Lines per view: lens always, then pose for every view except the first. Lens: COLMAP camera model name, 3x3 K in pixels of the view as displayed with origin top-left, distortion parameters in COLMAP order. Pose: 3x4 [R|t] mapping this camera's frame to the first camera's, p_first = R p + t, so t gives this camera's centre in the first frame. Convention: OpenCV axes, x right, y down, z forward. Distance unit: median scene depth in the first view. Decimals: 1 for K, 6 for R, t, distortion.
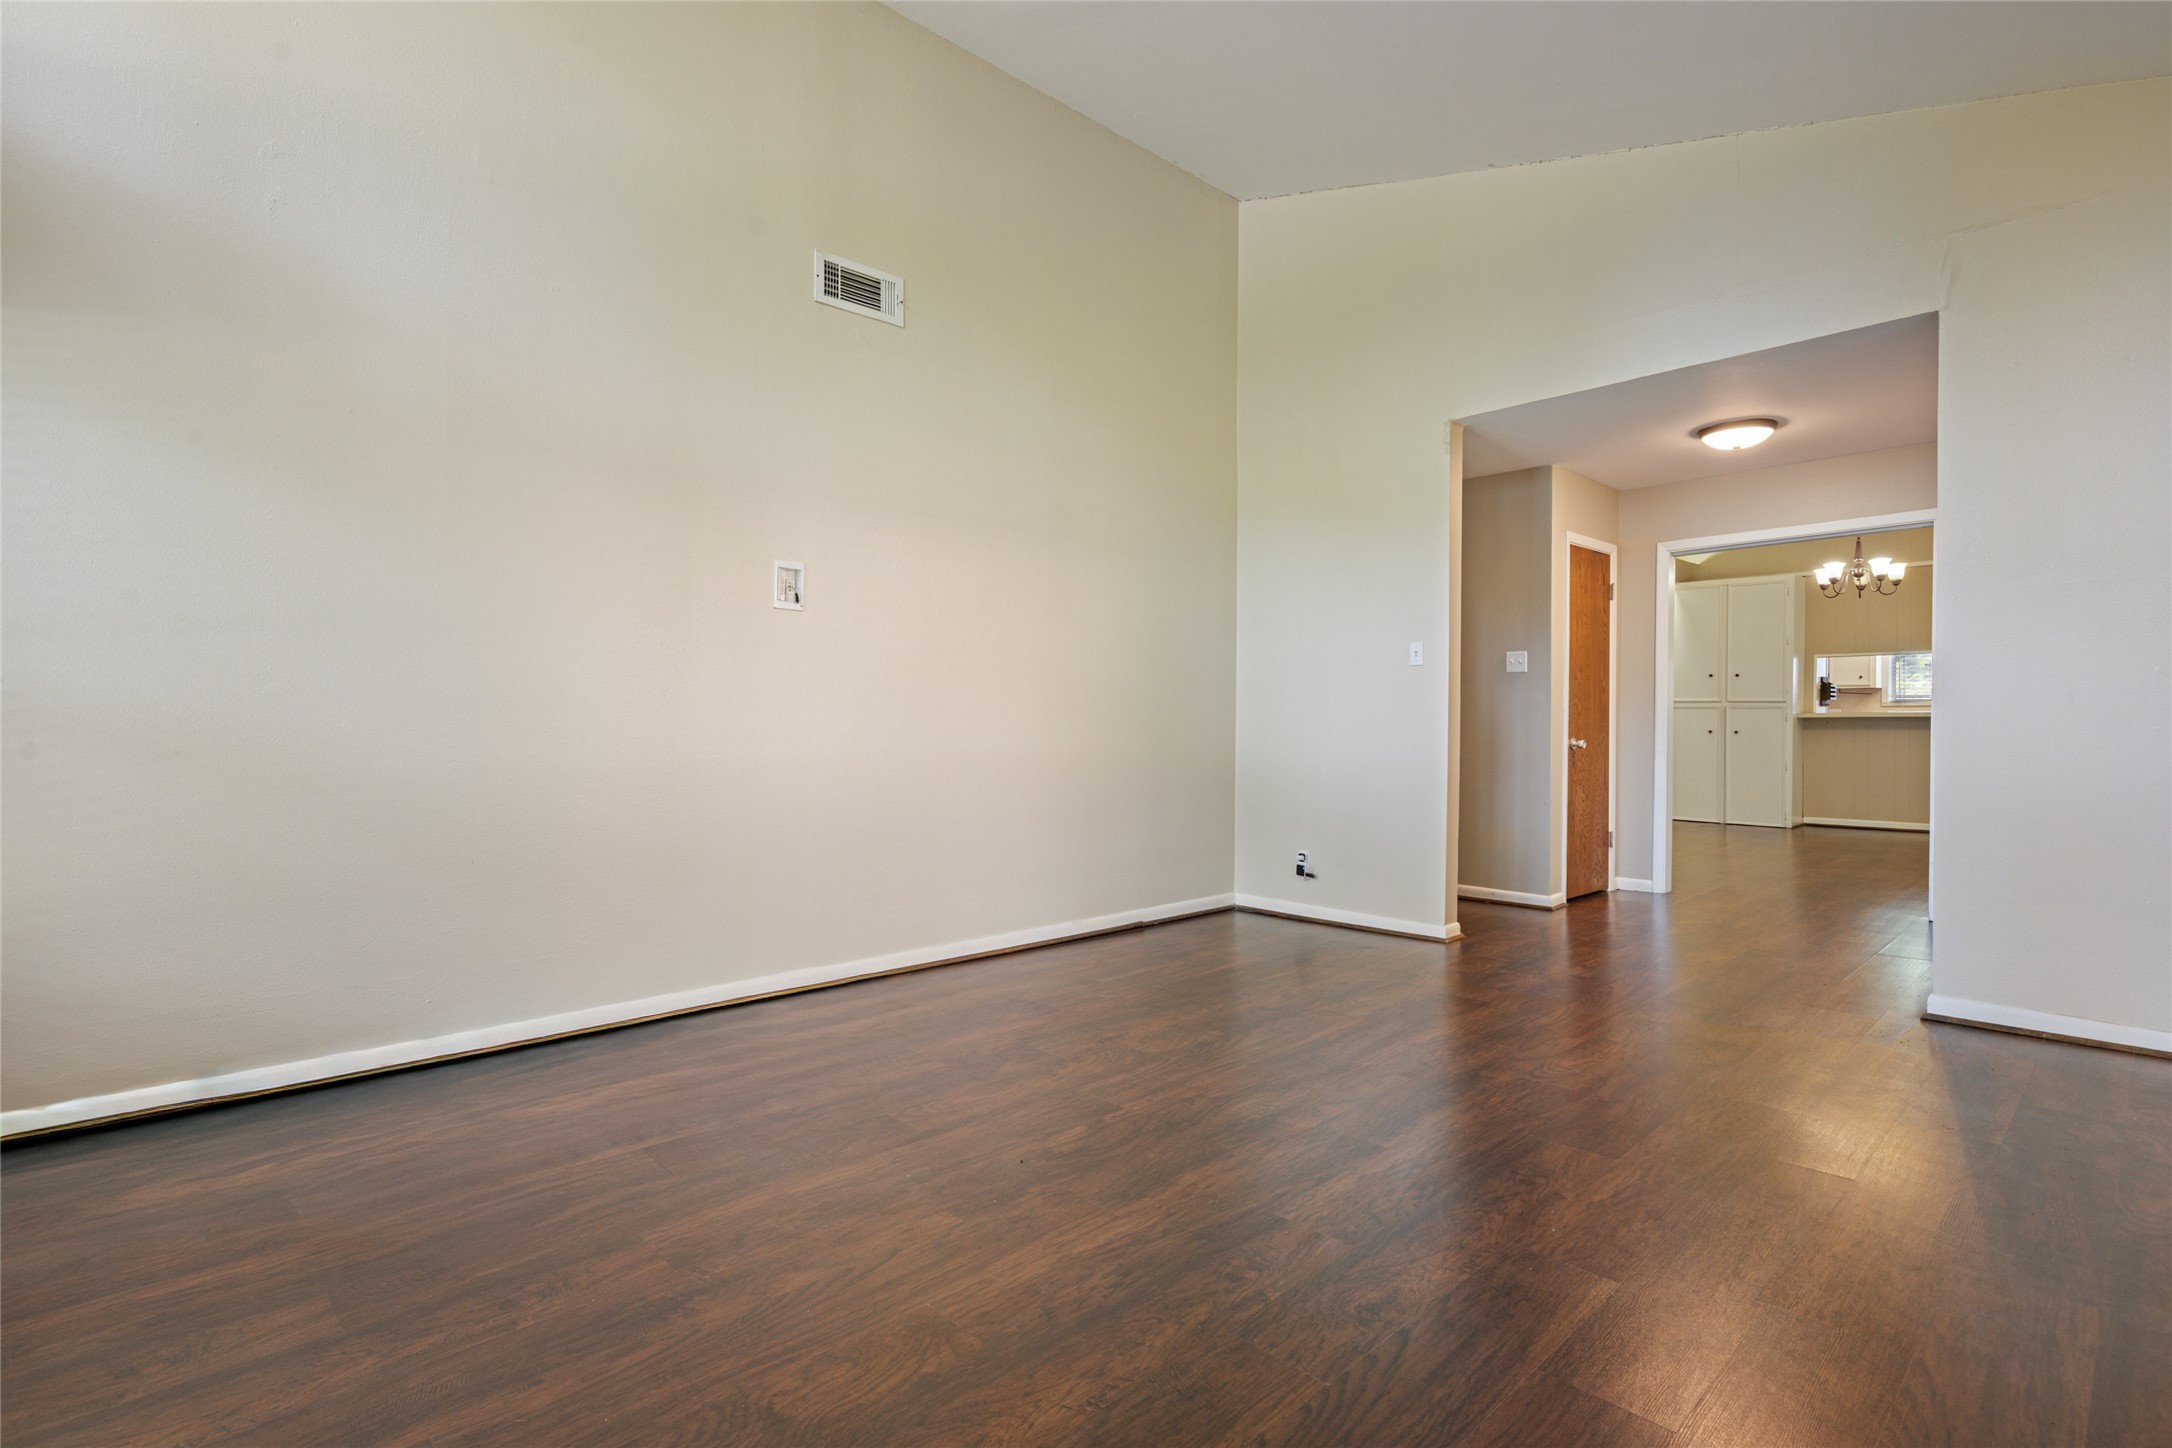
lens RADIAL K [[1047.9, 0, 1085.5], [0, 1047.9, 725.4], [0, 0, 1]] dist [0.001007, -0.000876]
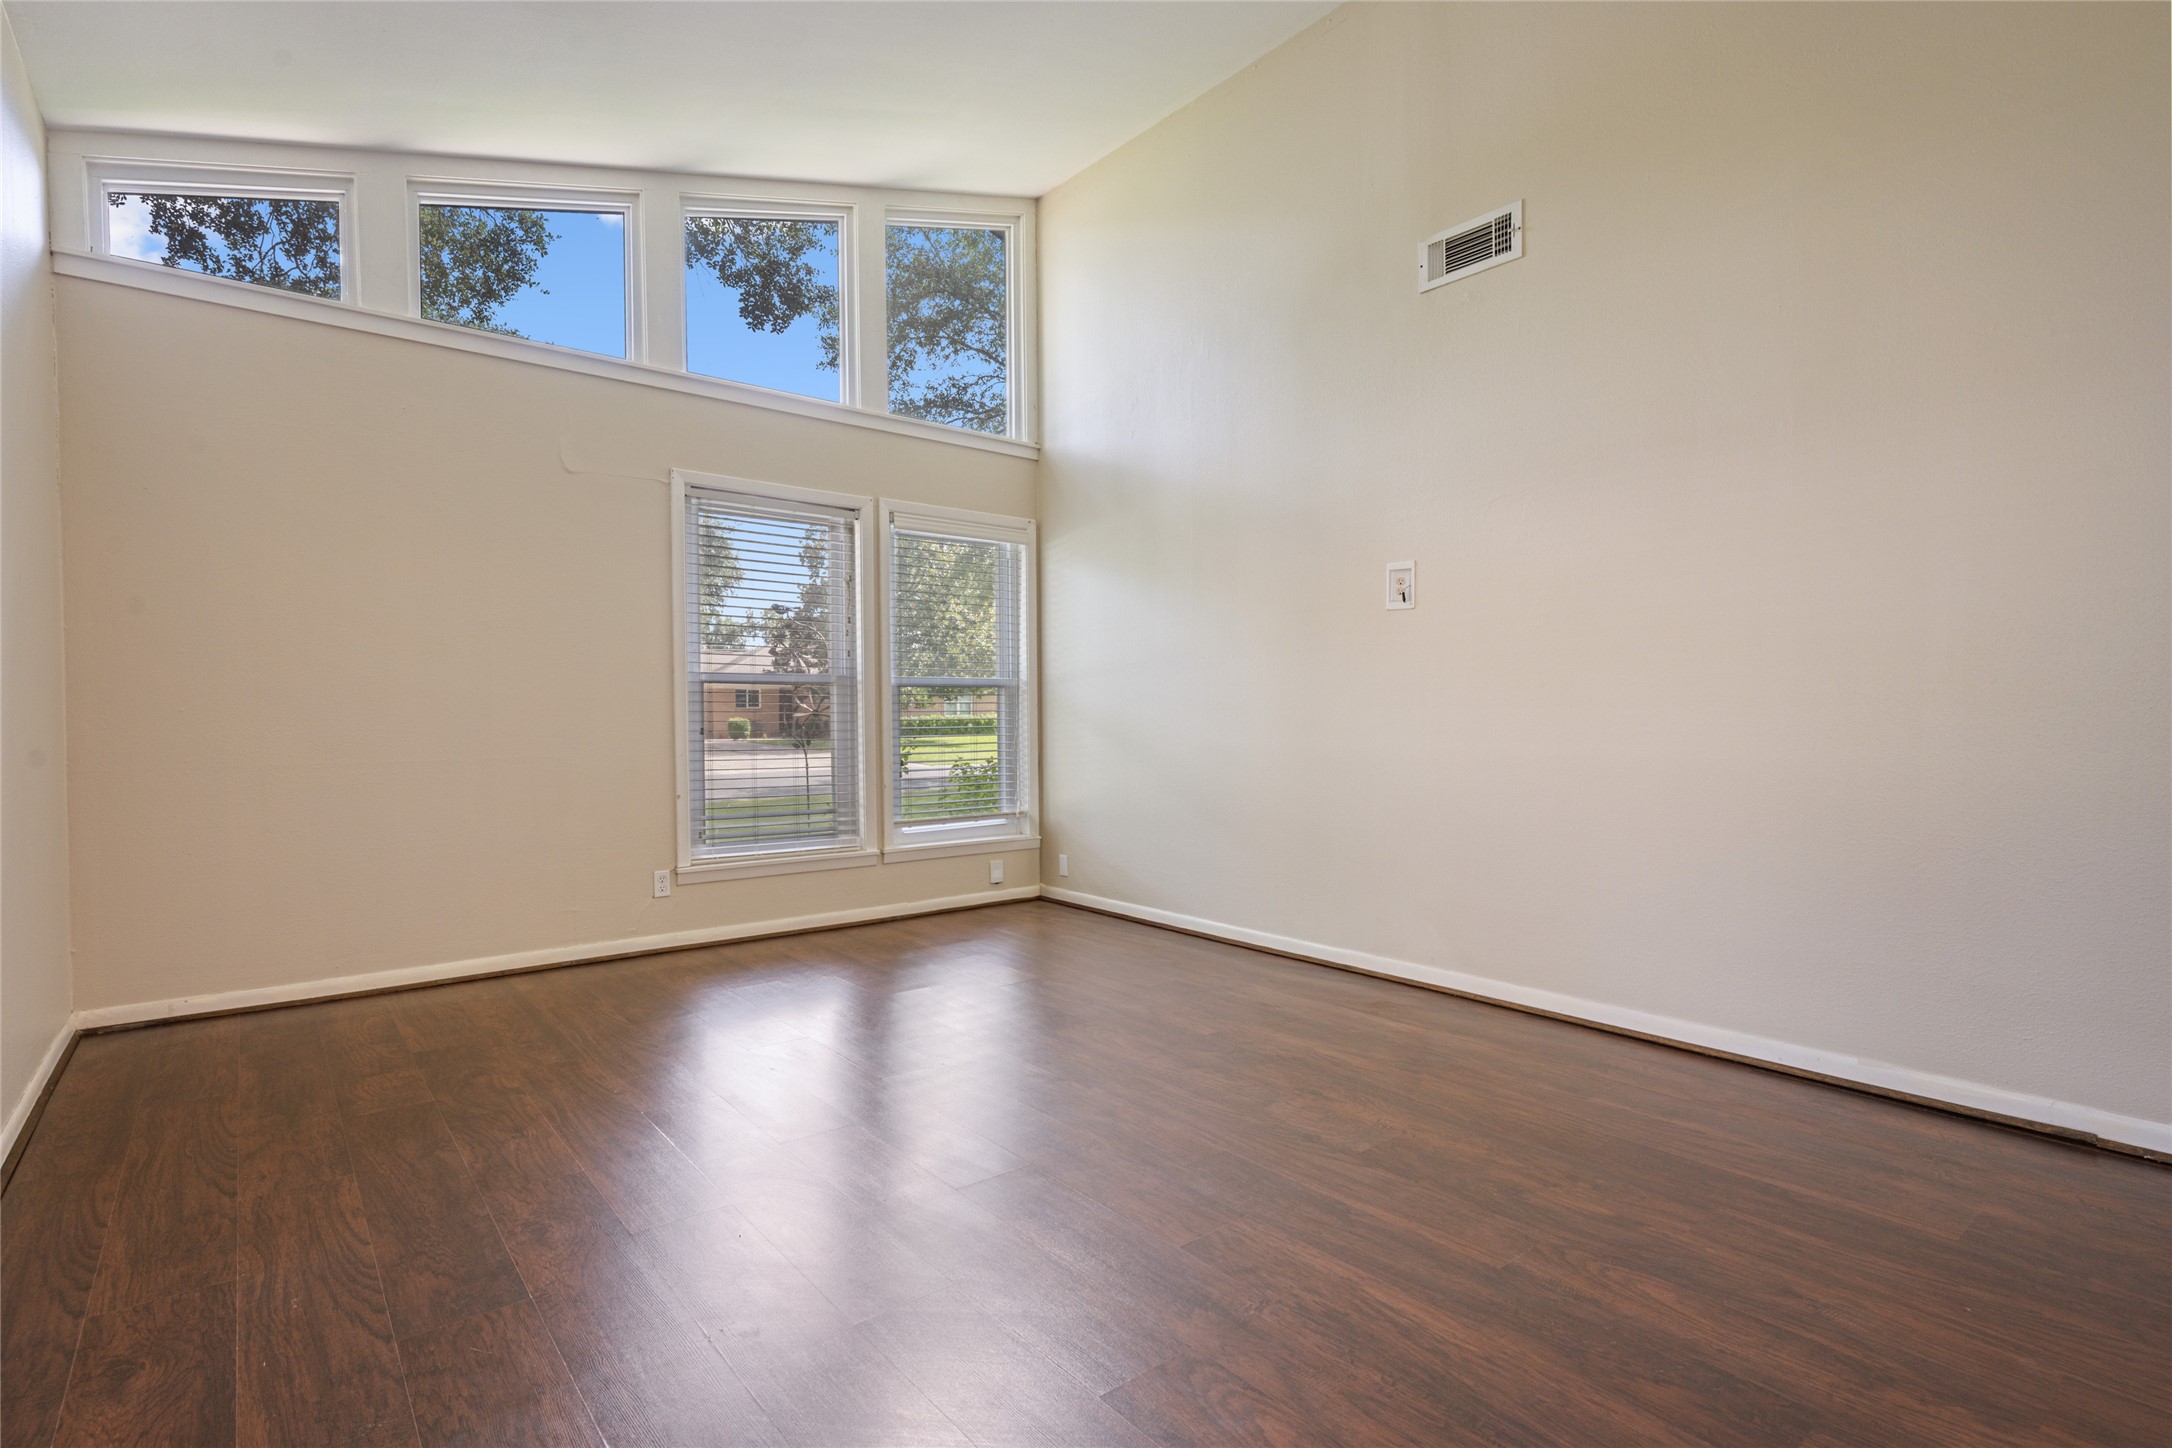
lens RADIAL K [[1047.9, 0, 1077.8], [0, 1047.9, 726.0], [0, 0, 1]] dist [0.001007, -0.000876]
pose [[-0.085018, 0.011816, -0.996309, 0.773709], [-0.006290, 0.999903, 0.012396, -0.005849], [0.996360, 0.007320, -0.084936, 0.774279]]
